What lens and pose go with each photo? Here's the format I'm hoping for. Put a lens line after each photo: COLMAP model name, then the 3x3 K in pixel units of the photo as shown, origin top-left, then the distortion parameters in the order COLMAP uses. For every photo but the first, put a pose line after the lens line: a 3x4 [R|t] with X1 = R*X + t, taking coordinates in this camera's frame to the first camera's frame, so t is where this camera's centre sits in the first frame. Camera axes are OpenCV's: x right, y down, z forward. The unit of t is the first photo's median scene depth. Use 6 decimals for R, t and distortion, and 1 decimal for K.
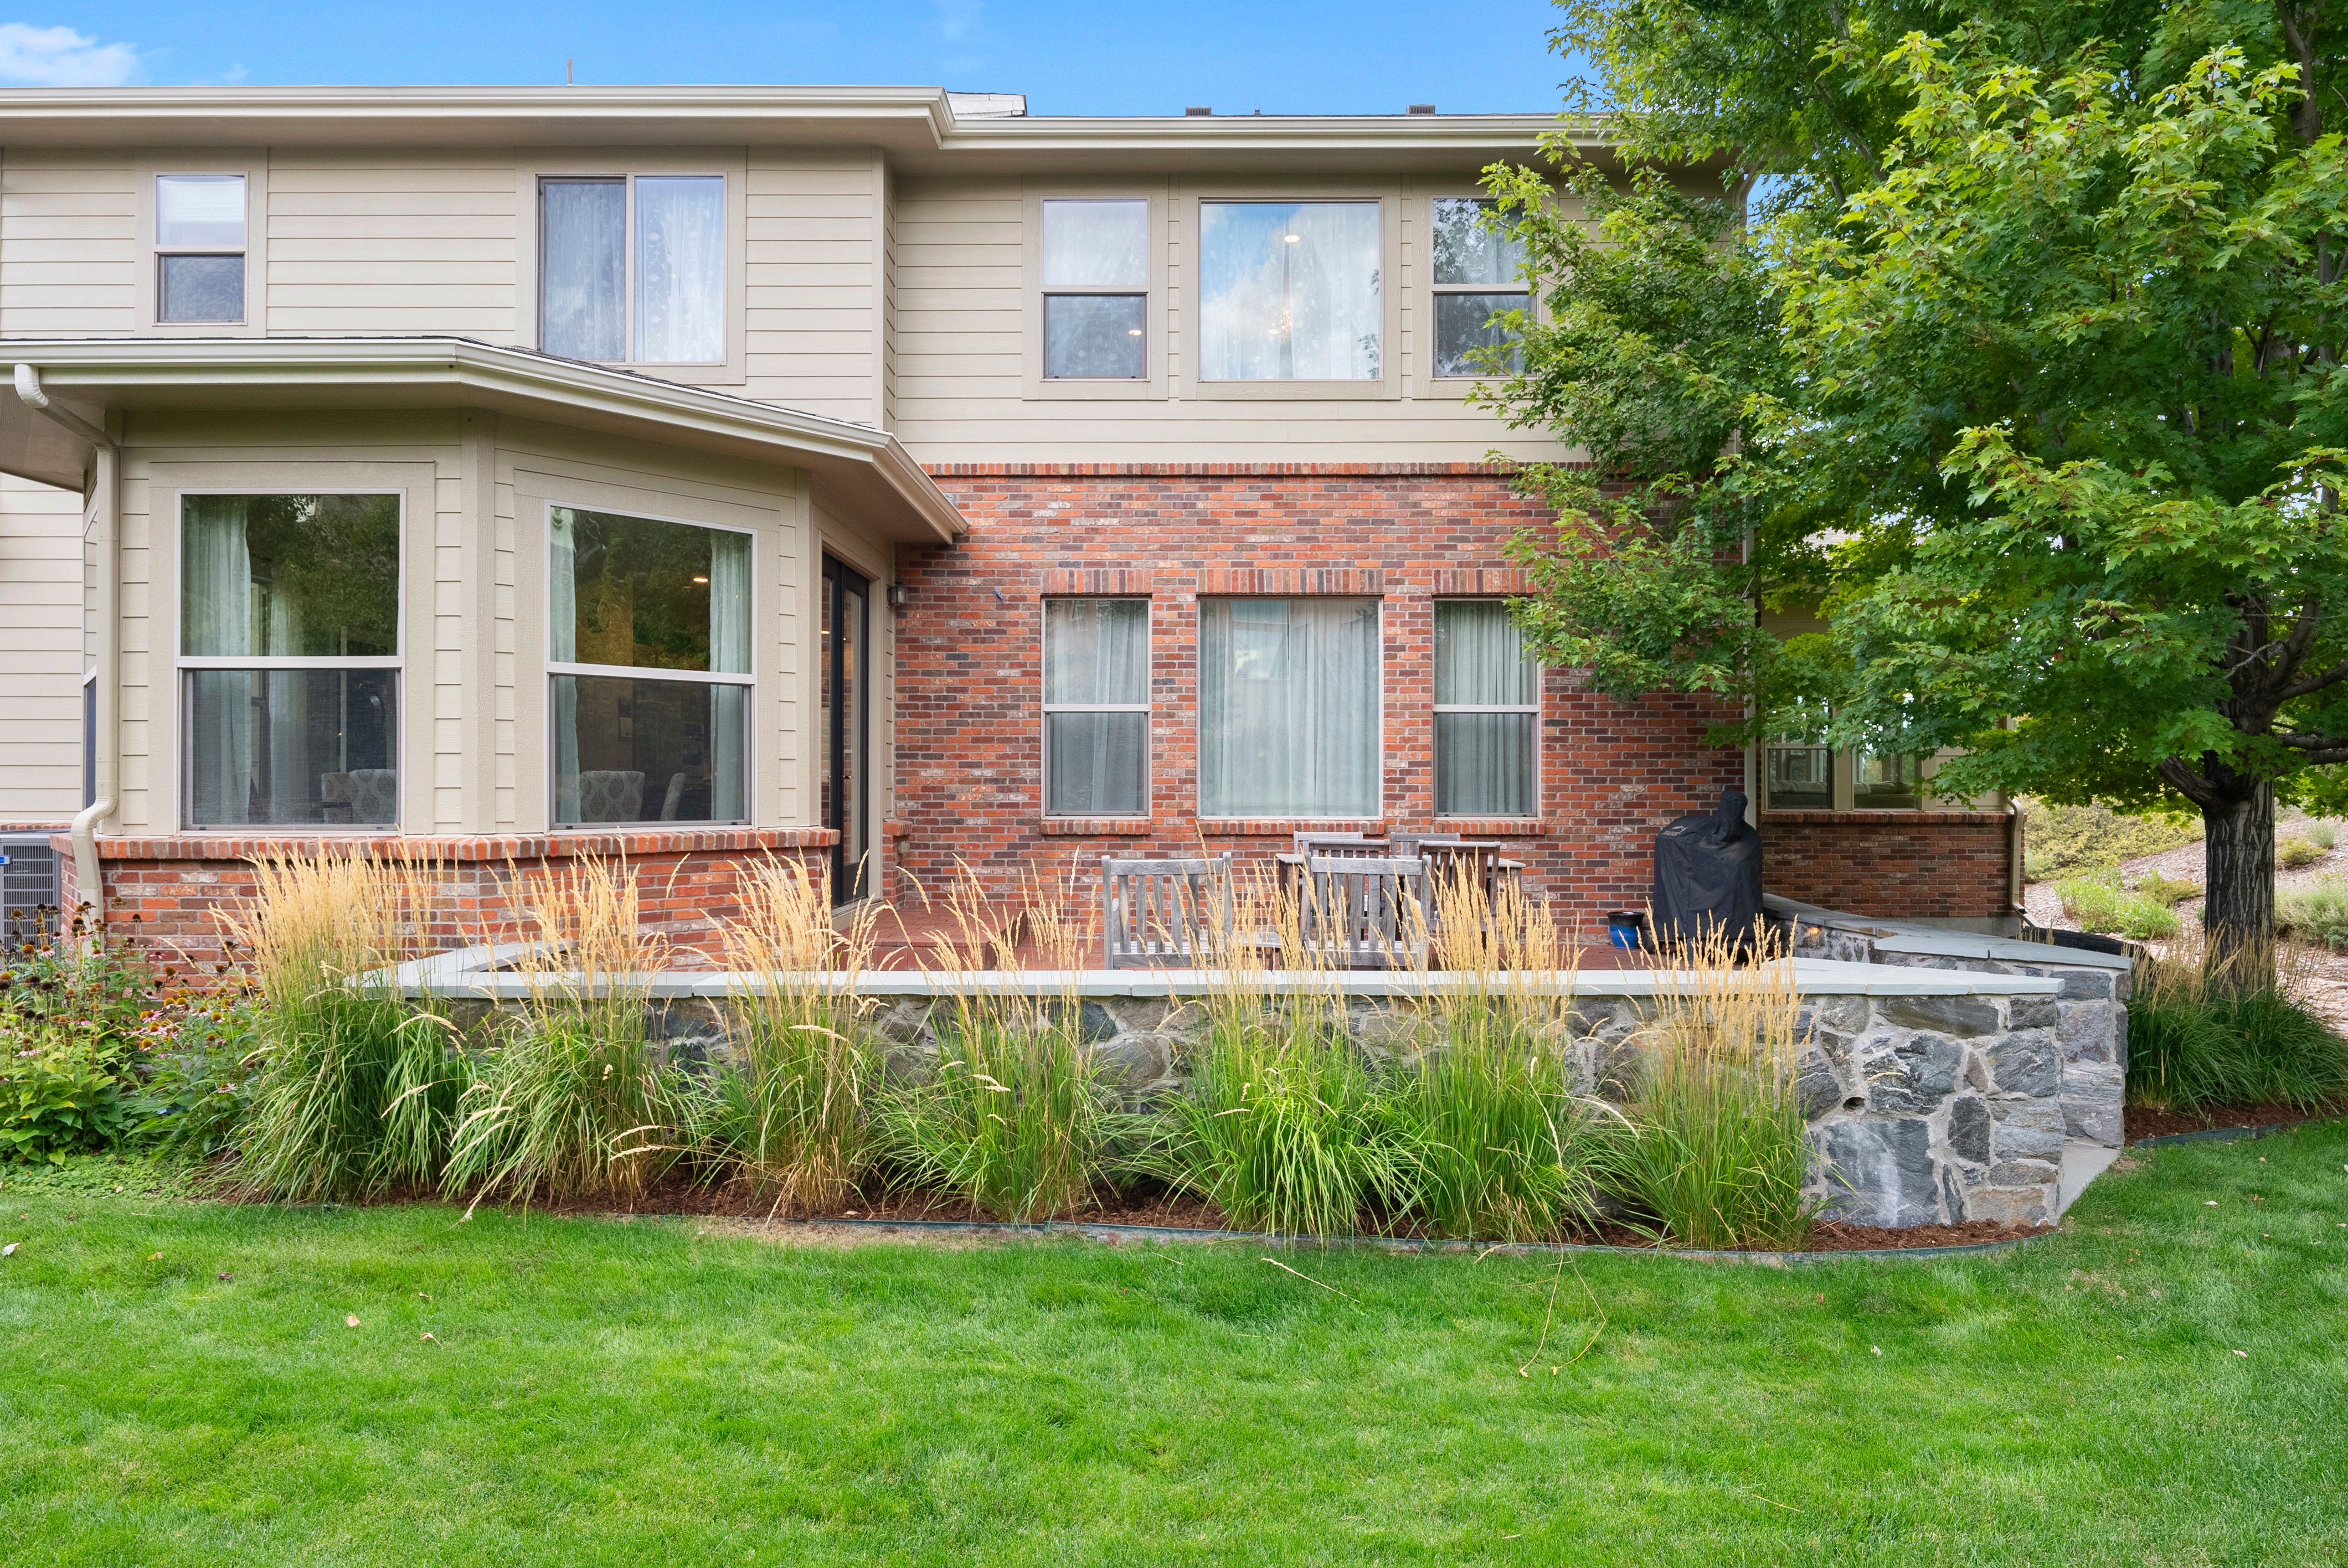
lens RADIAL K [[1285.3, 0, 1173.9], [0, 1285.3, 781.1], [0, 0, 1]] dist [-0.000208, -0.000002]
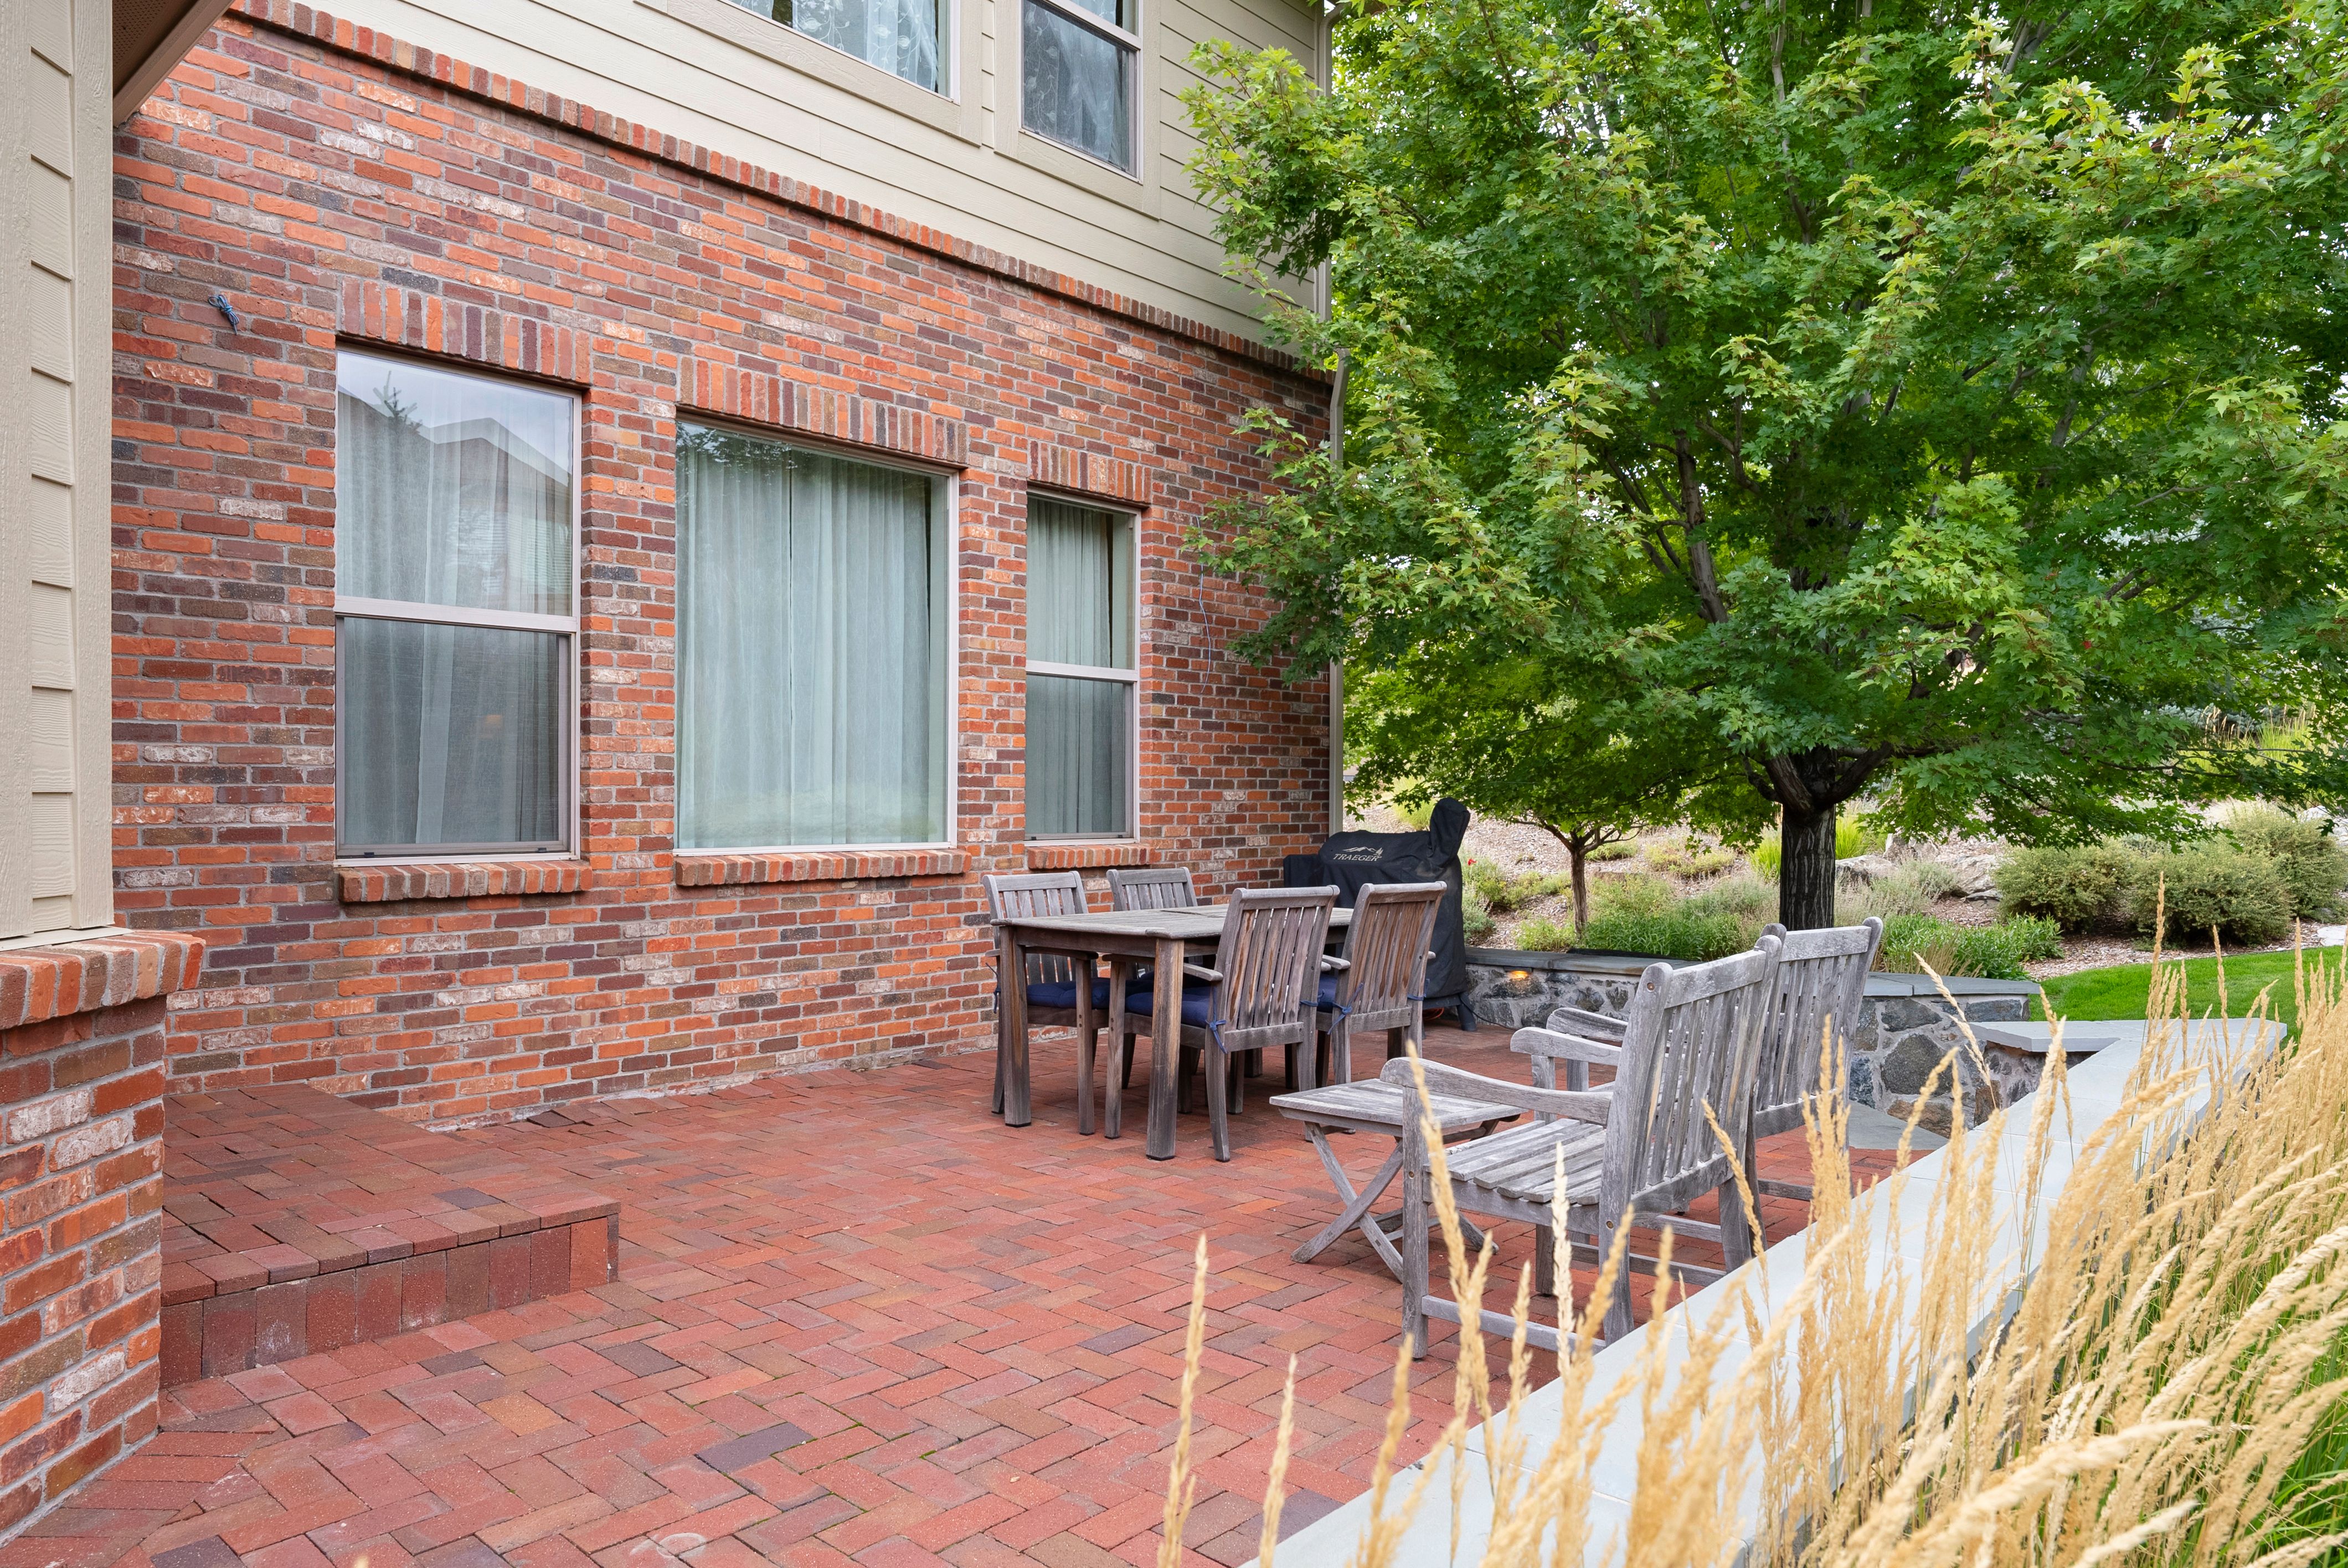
lens RADIAL K [[1511.3, 0, 1175.3], [0, 1511.3, 801.3], [0, 0, 1]] dist [0.005097, -0.000771]
pose [[0.663893, -0.001552, 0.747826, -0.293300], [-0.005028, 0.999966, 0.006539, 0.003562], [-0.747811, -0.008101, 0.663863, 0.464024]]
